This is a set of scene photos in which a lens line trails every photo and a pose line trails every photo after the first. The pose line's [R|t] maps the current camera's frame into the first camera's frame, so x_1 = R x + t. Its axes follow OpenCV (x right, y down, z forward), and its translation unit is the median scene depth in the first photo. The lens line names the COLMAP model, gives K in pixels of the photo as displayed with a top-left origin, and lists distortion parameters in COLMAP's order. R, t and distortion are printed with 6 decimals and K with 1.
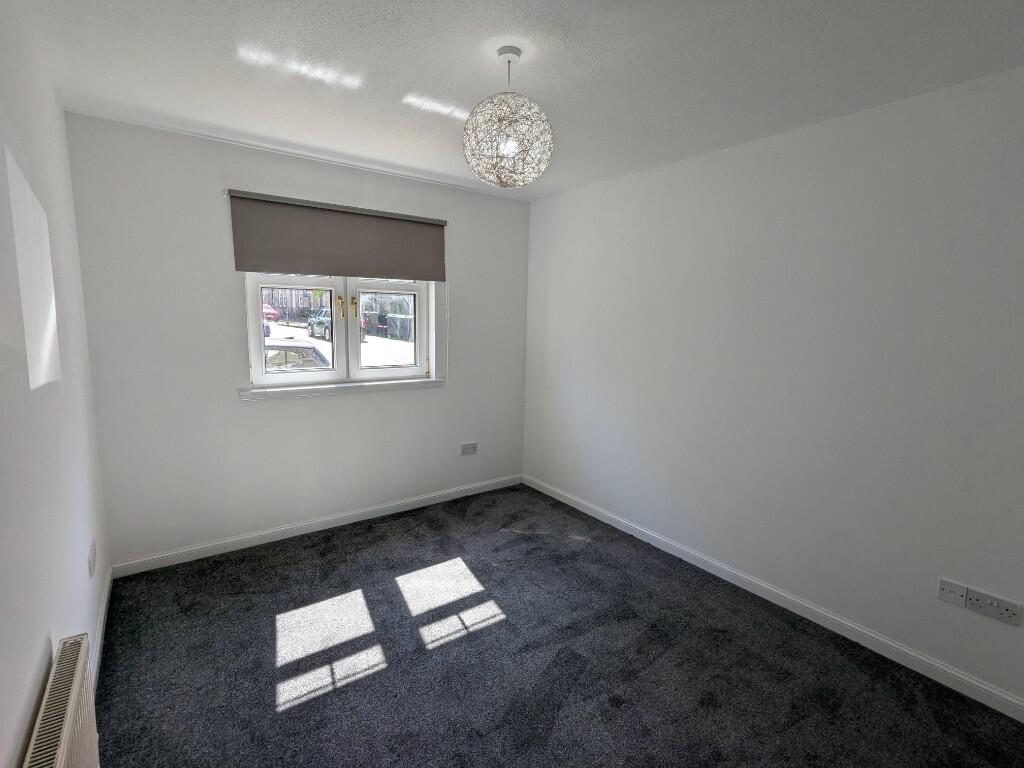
lens RADIAL K [[484.4, 0, 512.0], [0, 484.4, 384.0], [0, 0, 1]] dist [-0.000505, -0.000144]
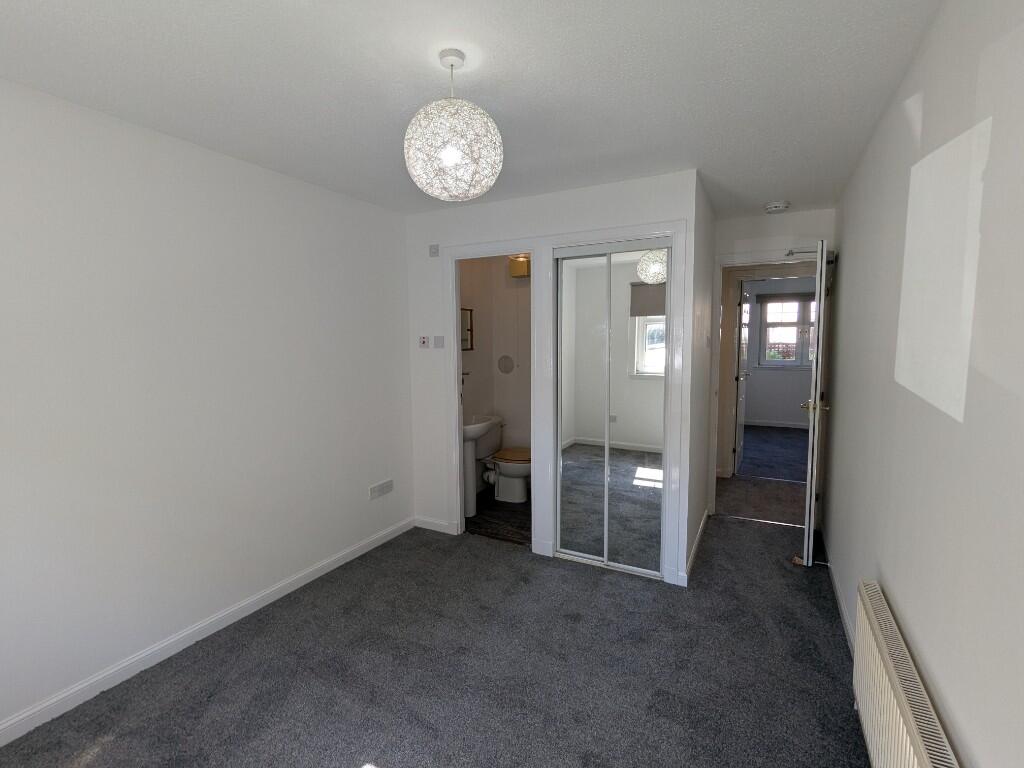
lens RADIAL K [[484.4, 0, 512.0], [0, 484.4, 384.0], [0, 0, 1]] dist [-0.000505, -0.000144]
pose [[-0.448328, -0.093086, 0.889009, -0.681682], [0.124360, 0.978395, 0.165160, -0.145668], [-0.885176, 0.184603, -0.427065, 1.015305]]
